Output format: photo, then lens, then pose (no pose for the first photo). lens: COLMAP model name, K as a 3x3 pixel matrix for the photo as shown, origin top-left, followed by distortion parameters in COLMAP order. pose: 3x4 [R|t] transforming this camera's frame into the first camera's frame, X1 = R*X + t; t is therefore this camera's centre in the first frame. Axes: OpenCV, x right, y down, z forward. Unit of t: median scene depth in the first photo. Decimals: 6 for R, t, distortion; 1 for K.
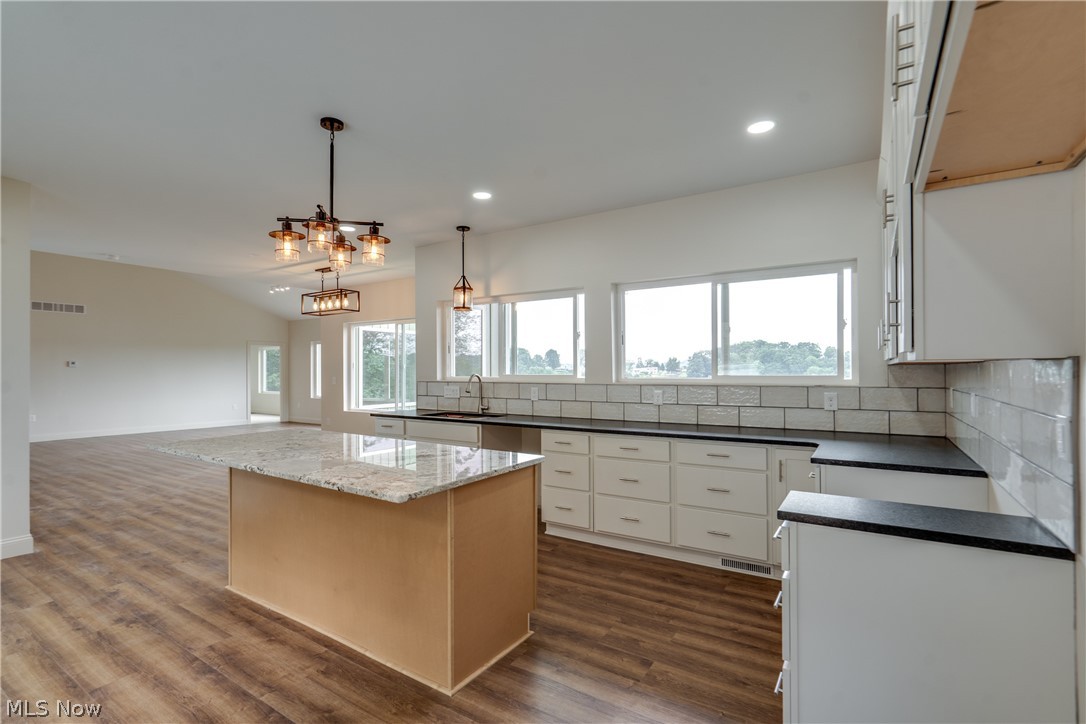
lens RADIAL K [[504.9, 0, 545.9], [0, 504.9, 366.3], [0, 0, 1]] dist [-0.014354, 0.000521]
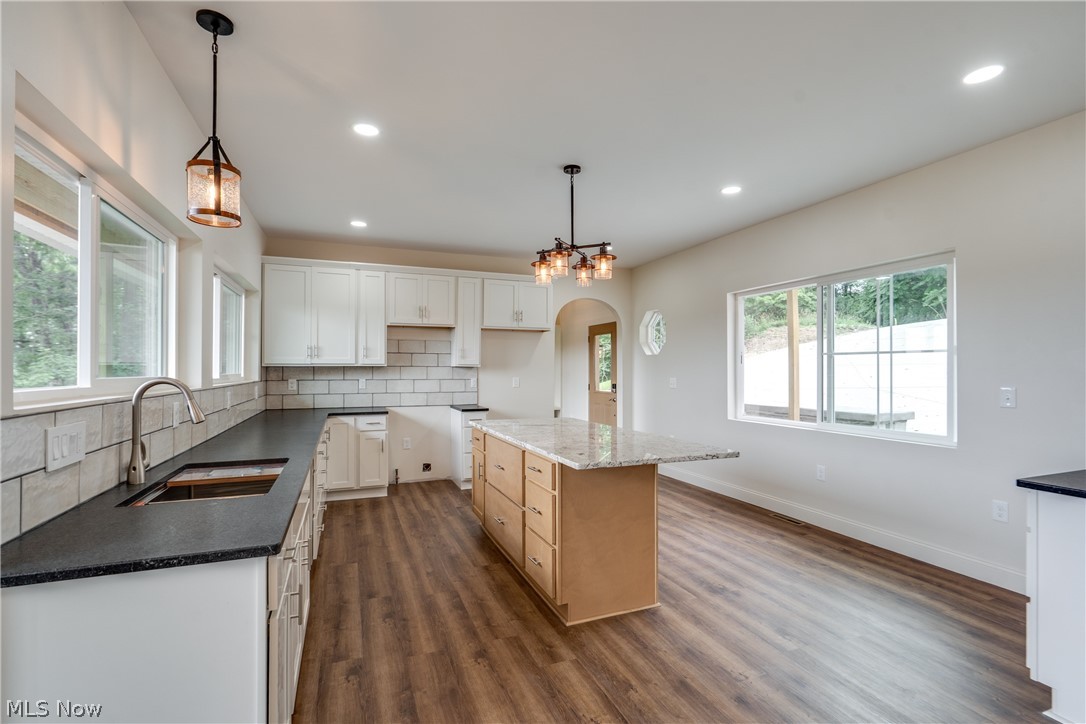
lens RADIAL K [[504.9, 0, 543.3], [0, 504.9, 365.1], [0, 0, 1]] dist [-0.014354, 0.000521]
pose [[-0.813974, 0.007150, 0.580857, -1.121071], [-0.003269, 0.999852, -0.016889, 0.008595], [-0.580892, -0.015646, -0.813831, 2.110853]]
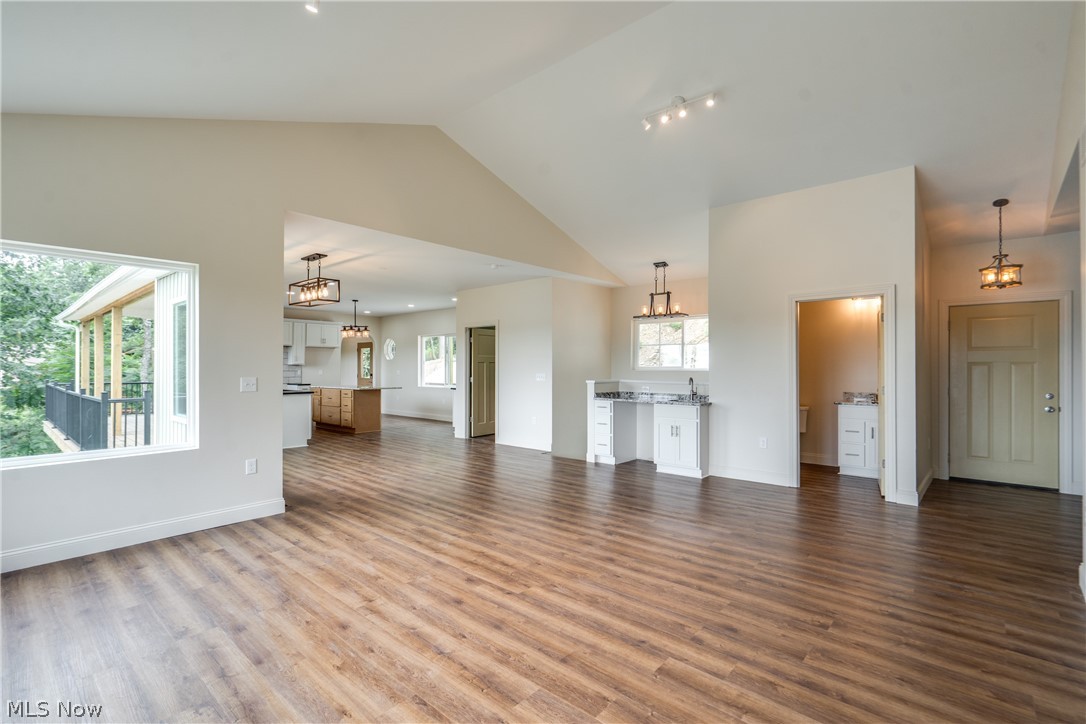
lens RADIAL K [[504.9, 0, 542.9], [0, 504.9, 363.4], [0, 0, 1]] dist [-0.014354, 0.000521]
pose [[-0.986645, 0.000154, 0.162883, -2.417644], [-0.002603, 0.999857, -0.016713, 0.035389], [-0.162862, -0.016914, -0.986504, 4.470389]]
